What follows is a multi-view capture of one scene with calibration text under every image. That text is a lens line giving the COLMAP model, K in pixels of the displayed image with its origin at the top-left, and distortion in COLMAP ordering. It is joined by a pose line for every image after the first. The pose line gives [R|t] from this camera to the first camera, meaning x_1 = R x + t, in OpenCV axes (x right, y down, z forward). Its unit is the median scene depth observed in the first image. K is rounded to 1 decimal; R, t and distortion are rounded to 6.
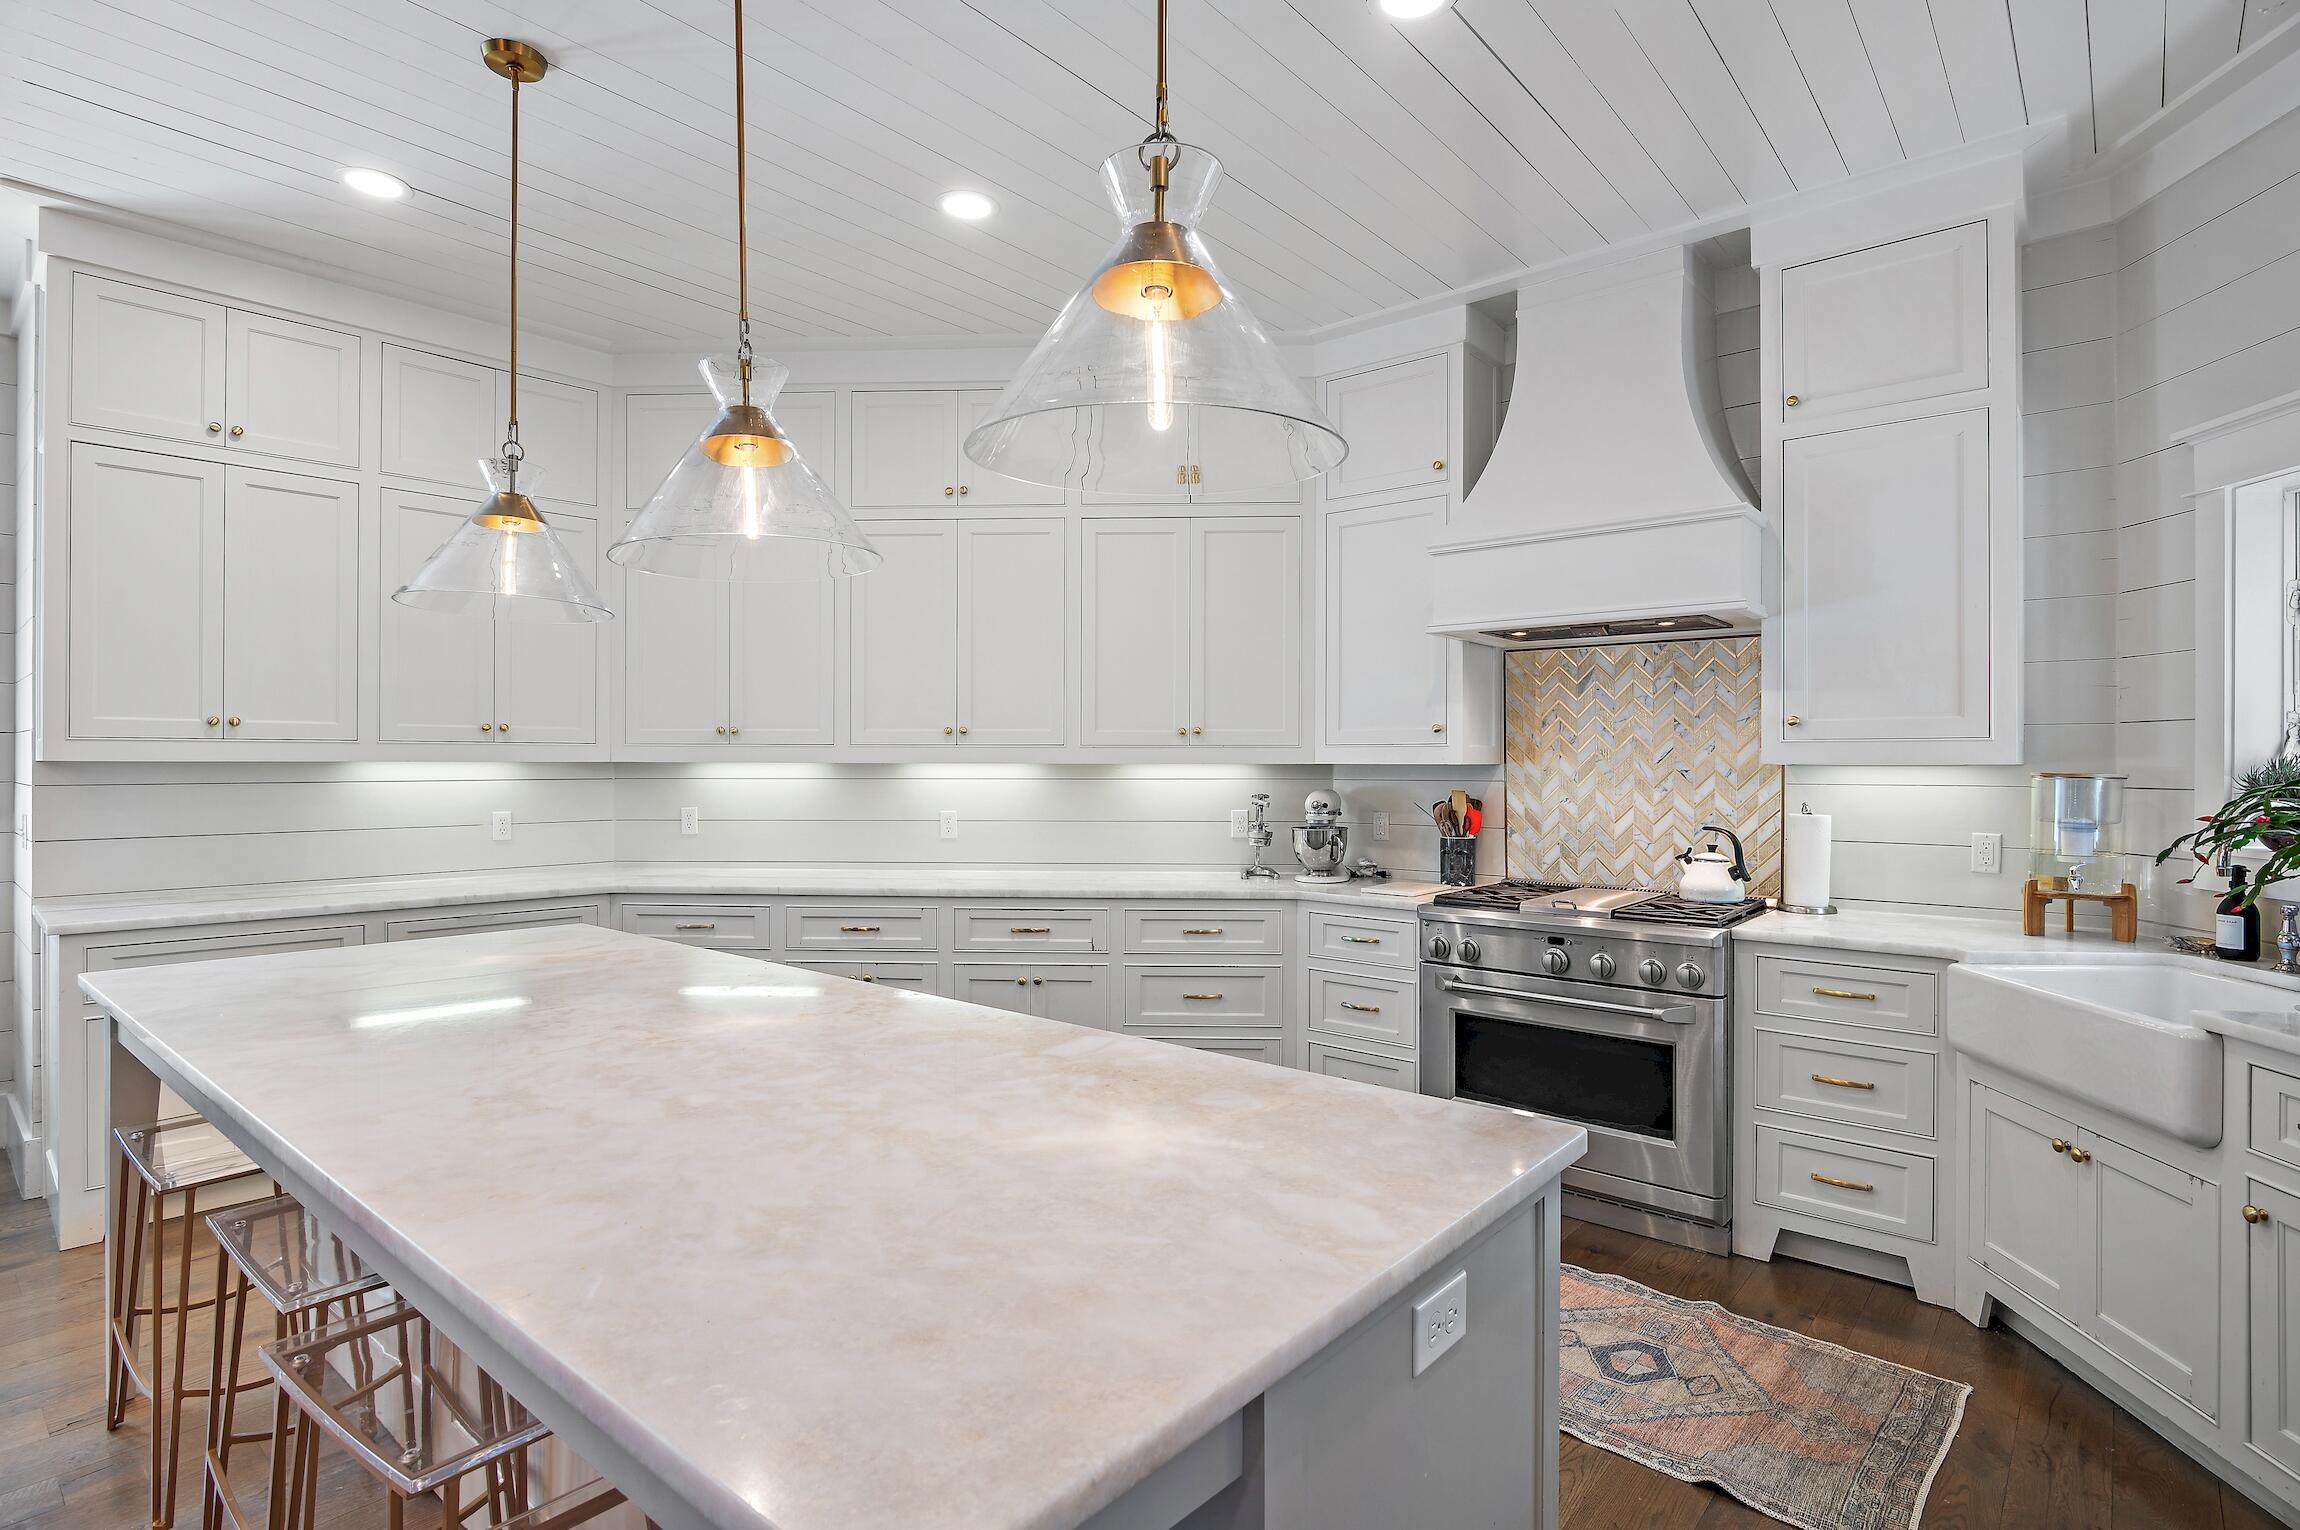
lens RADIAL K [[1114.4, 0, 1197.1], [0, 1114.4, 777.5], [0, 0, 1]] dist [-0.006186, -0.000833]
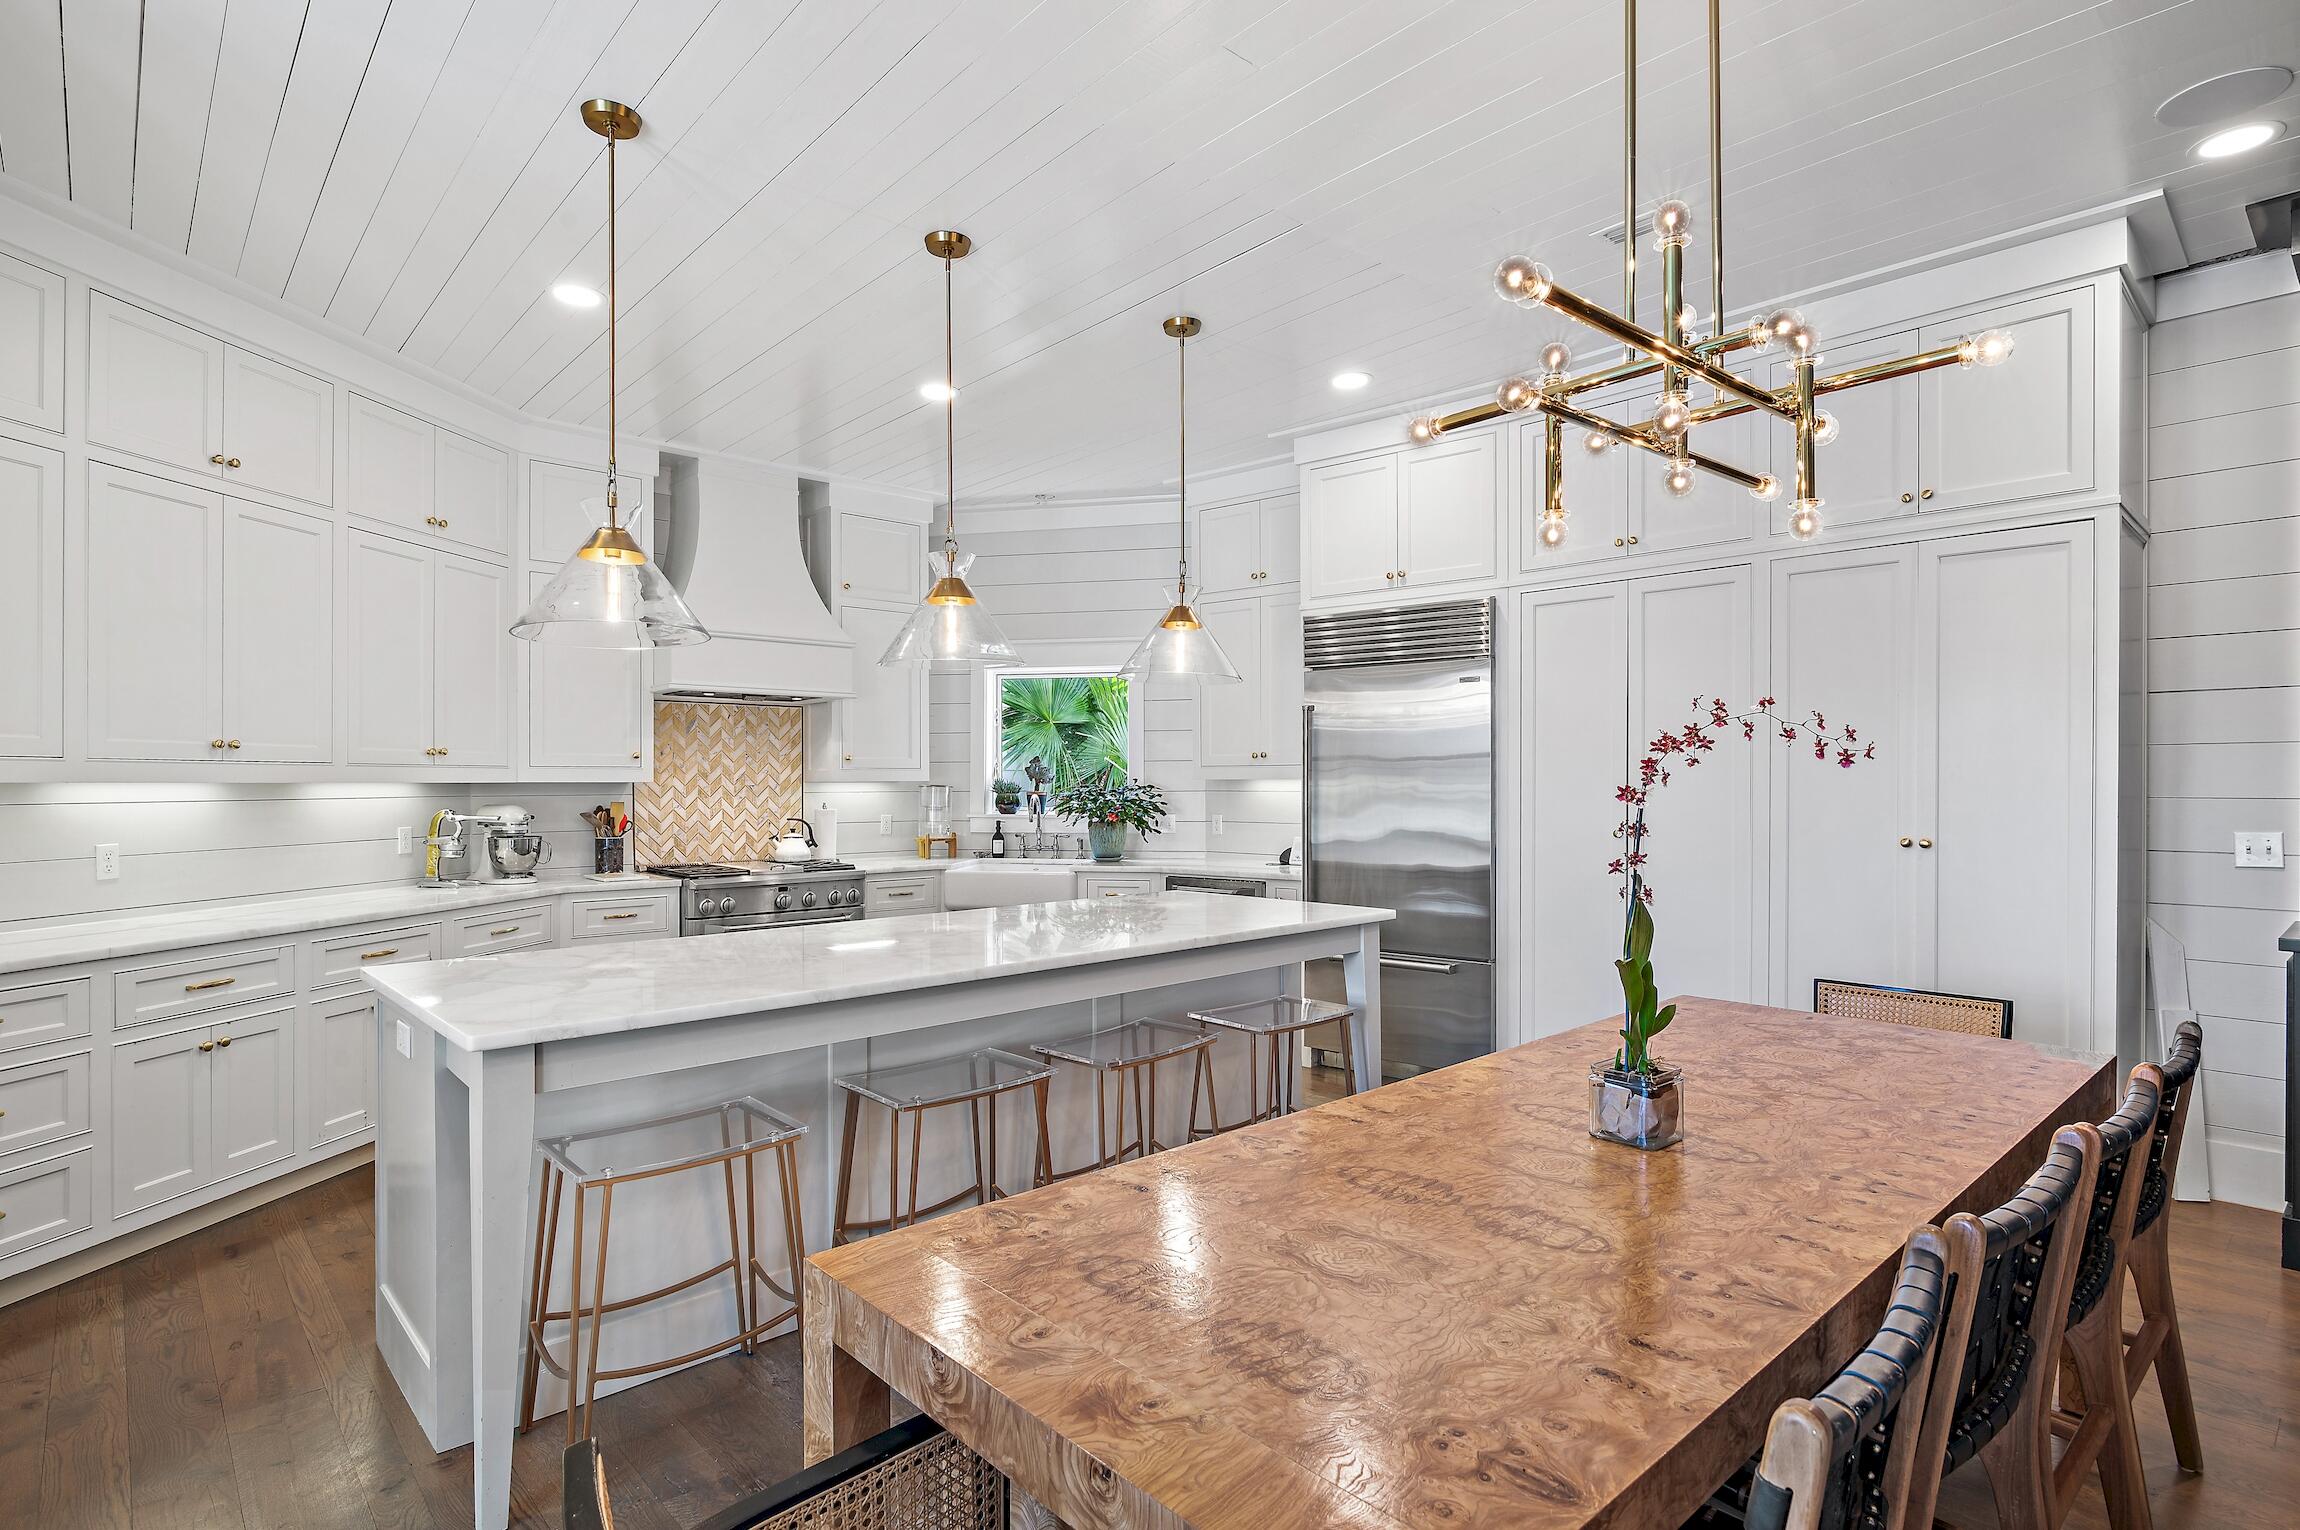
lens RADIAL K [[1114.4, 0, 1120.7], [0, 1114.4, 777.0], [0, 0, 1]] dist [-0.006186, -0.000833]
pose [[0.142641, 0.002079, 0.989772, -1.092133], [0.013954, 0.999894, -0.004111, -0.004483], [-0.989676, 0.014398, 0.142597, 0.241614]]
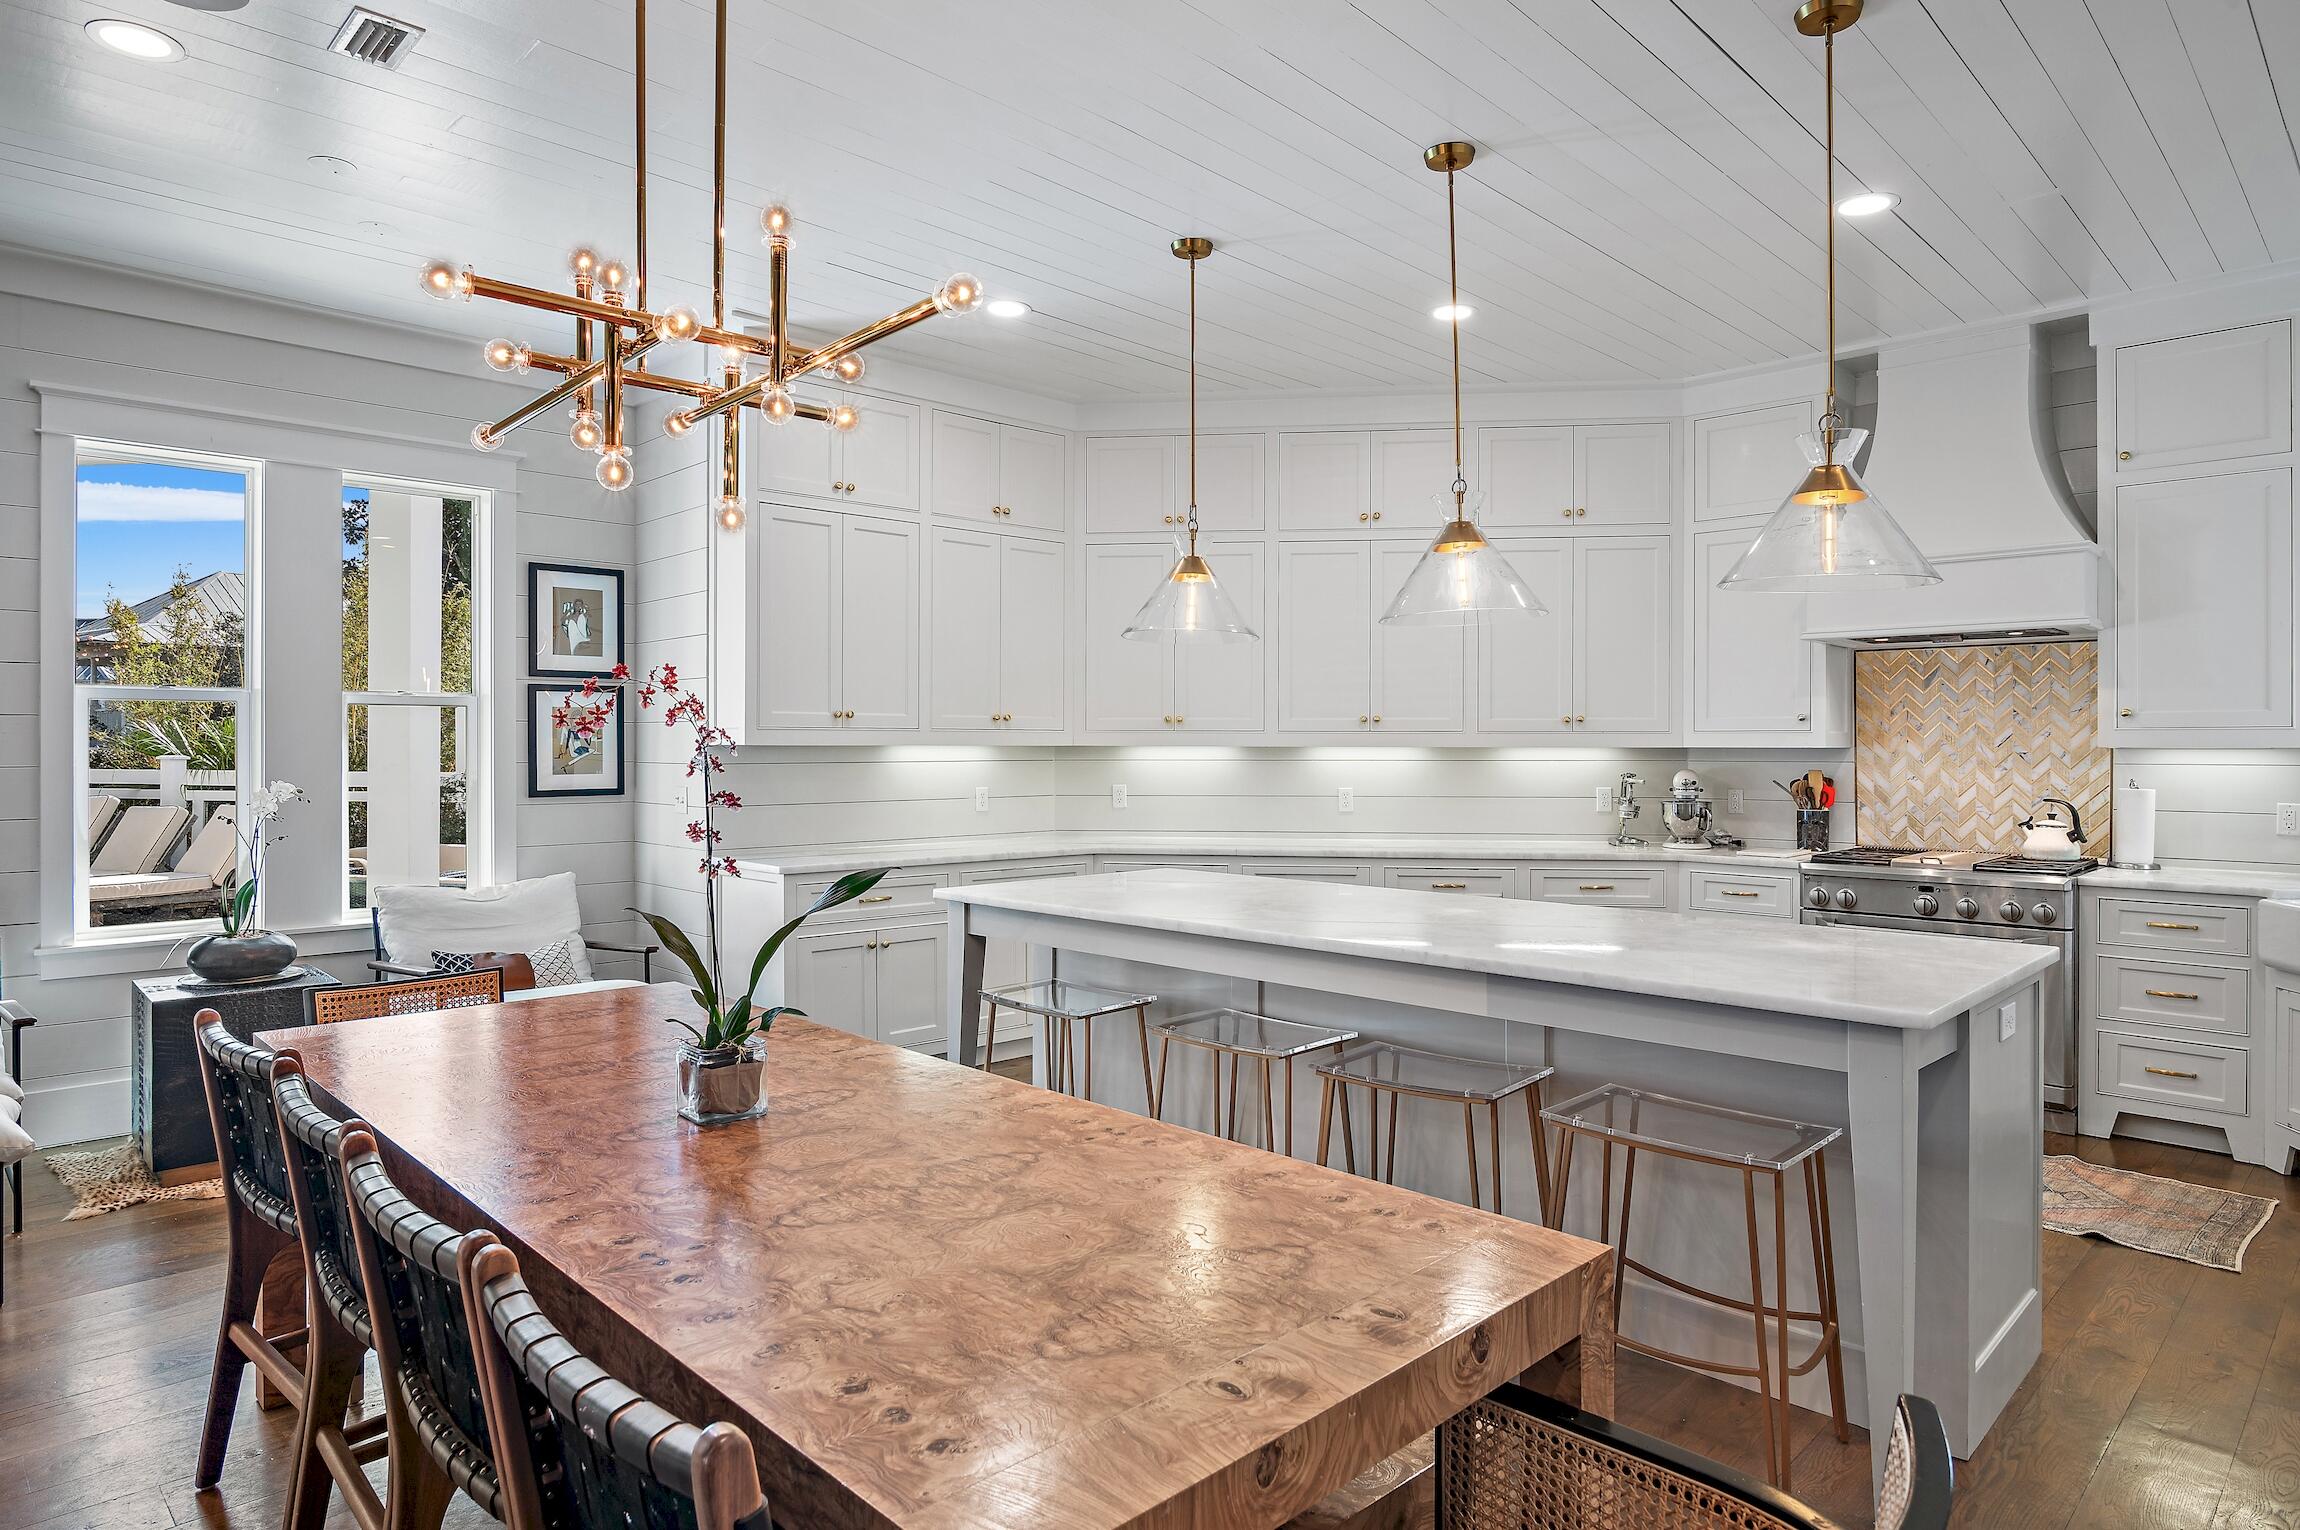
lens RADIAL K [[1305.8, 0, 1214.1], [0, 1305.8, 763.6], [0, 0, 1]] dist [-0.003755, -0.002150]
pose [[0.997368, 0.000730, -0.072496, -0.328677], [-0.000721, 1.000000, 0.000149, 0.005780], [0.072496, -0.000096, 0.997369, -0.461640]]
